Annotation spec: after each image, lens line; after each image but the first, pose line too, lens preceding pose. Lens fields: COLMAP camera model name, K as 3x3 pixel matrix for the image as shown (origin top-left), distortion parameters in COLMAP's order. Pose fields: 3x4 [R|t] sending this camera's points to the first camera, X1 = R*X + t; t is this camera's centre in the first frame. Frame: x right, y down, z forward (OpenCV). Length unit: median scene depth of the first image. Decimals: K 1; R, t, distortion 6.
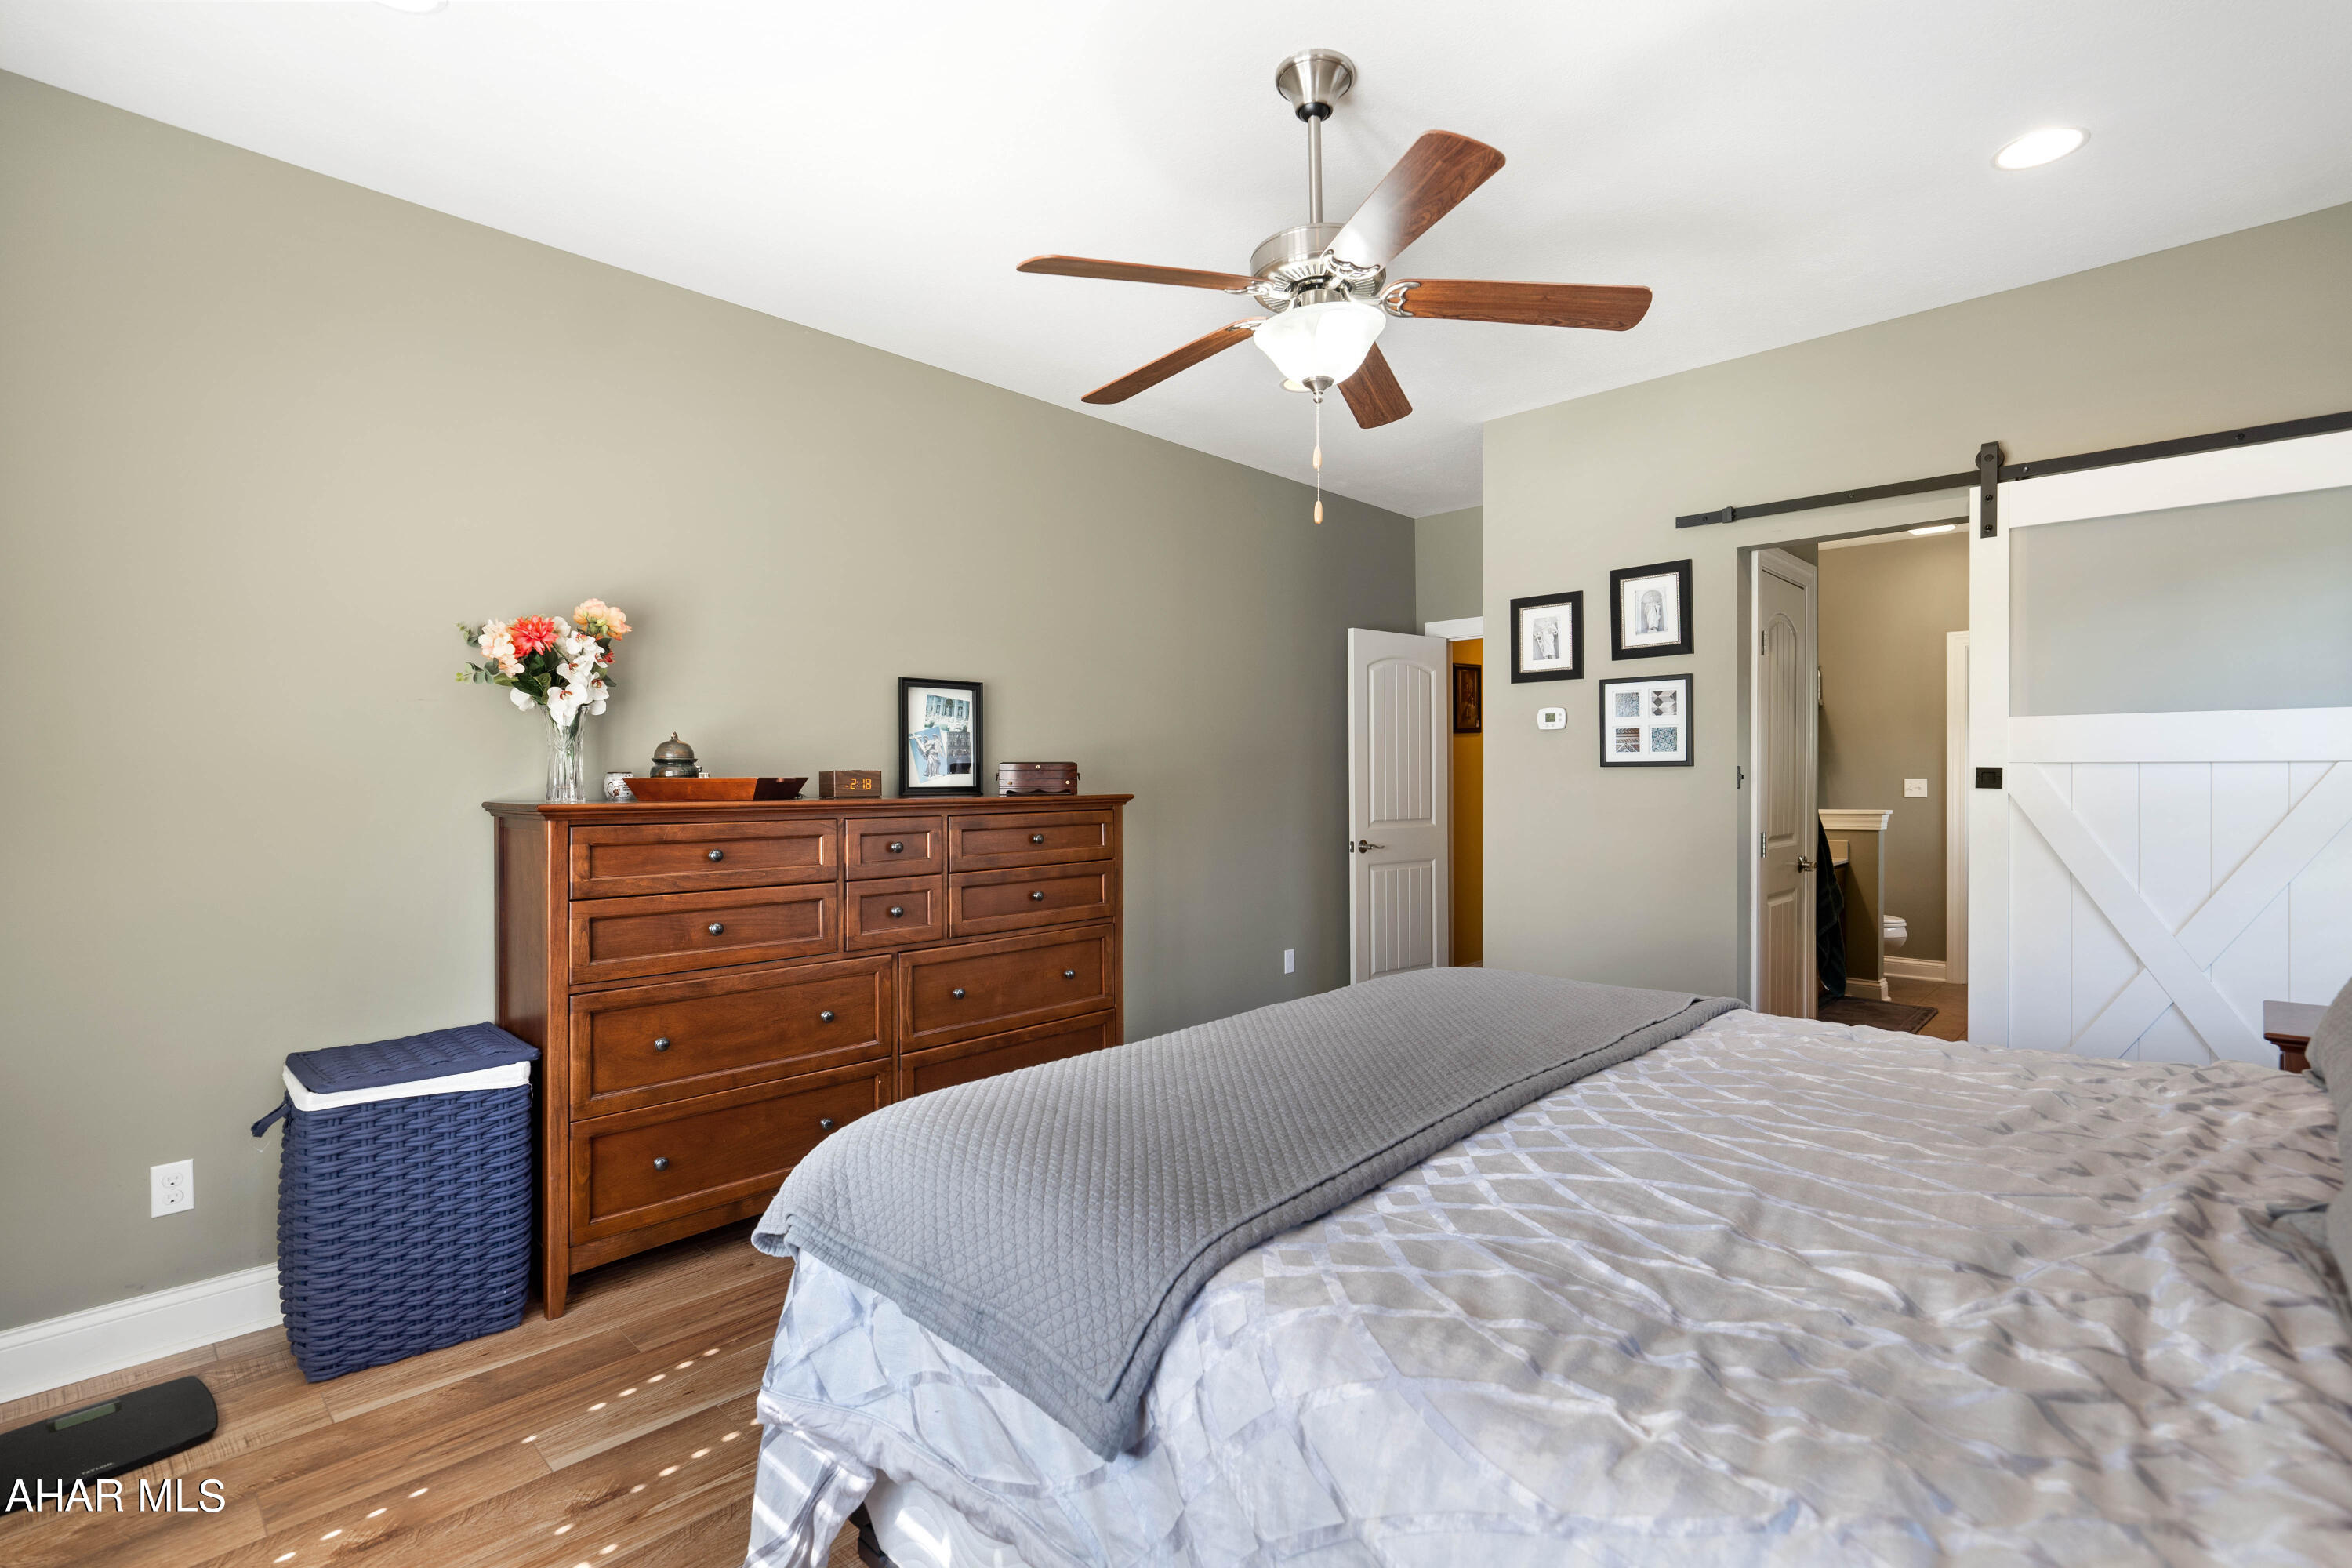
lens RADIAL K [[1080.3, 0, 1180.8], [0, 1080.3, 784.5], [0, 0, 1]] dist [-0.000655, 0.001603]
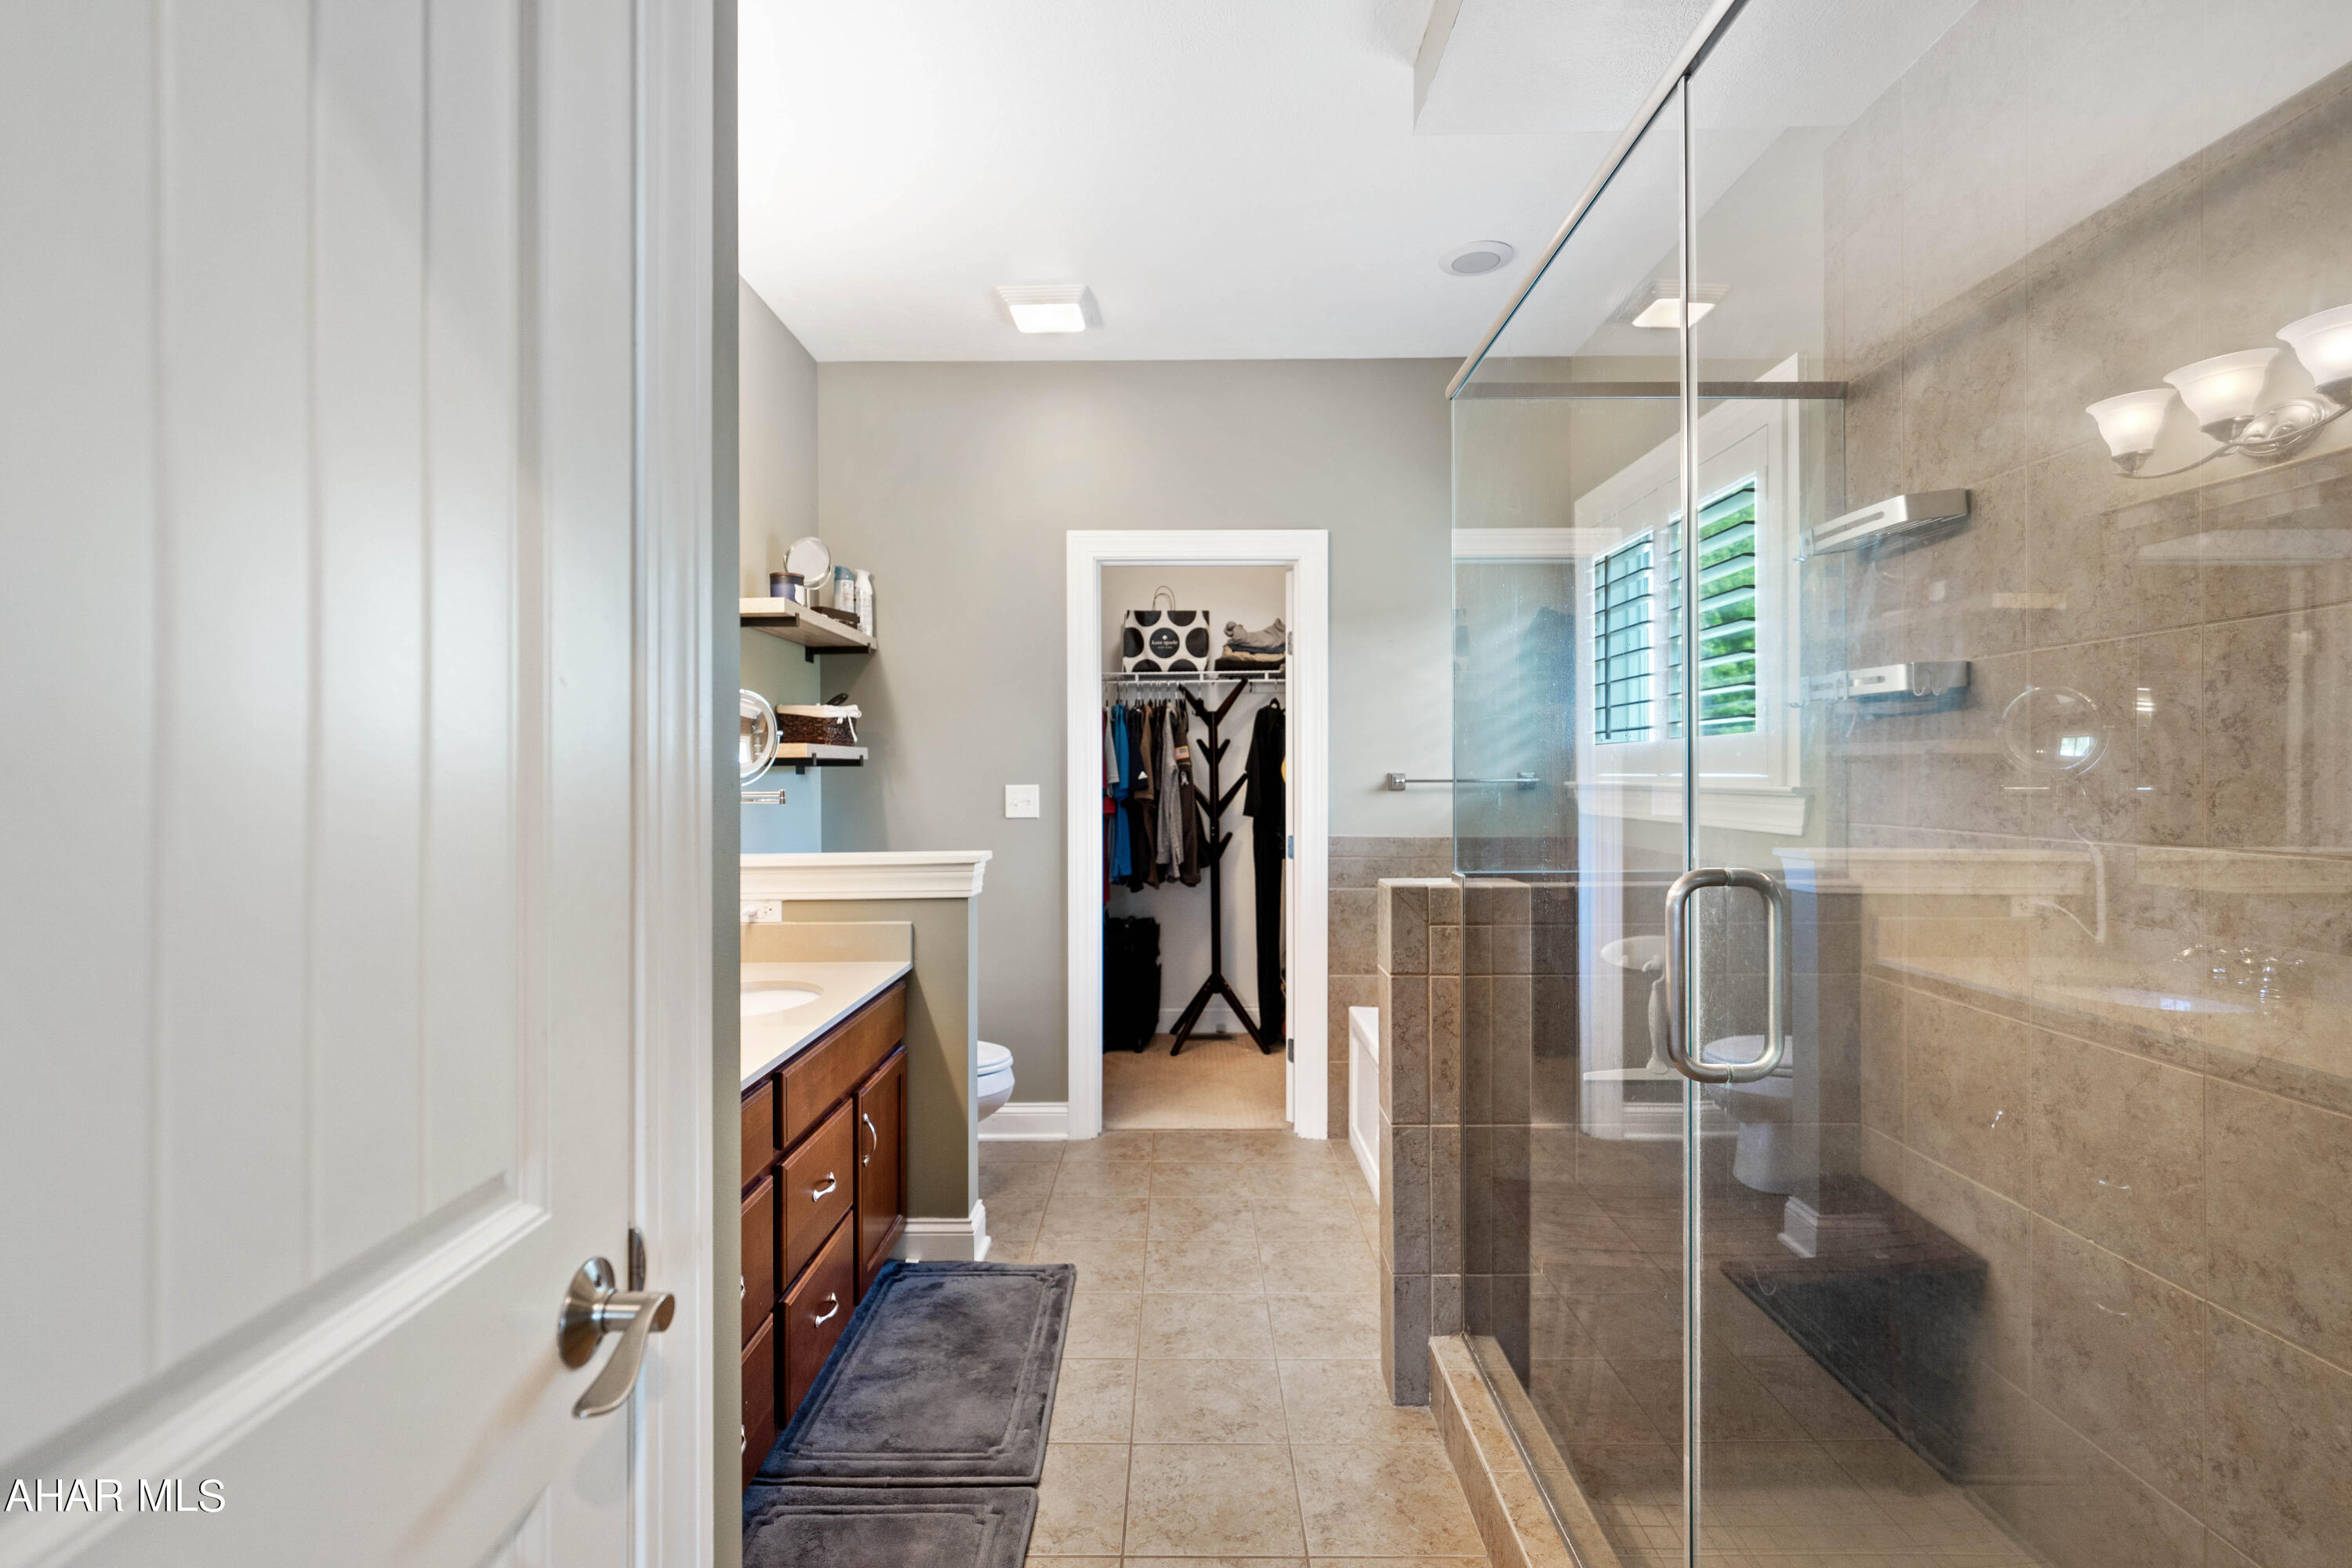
lens RADIAL K [[1080.3, 0, 1180.8], [0, 1080.3, 784.5], [0, 0, 1]] dist [-0.000655, 0.001603]
pose [[0.715173, -0.001850, 0.698945, 0.381260], [0.004322, 0.999989, -0.001776, -0.004822], [-0.698934, 0.004291, 0.715173, 0.594521]]
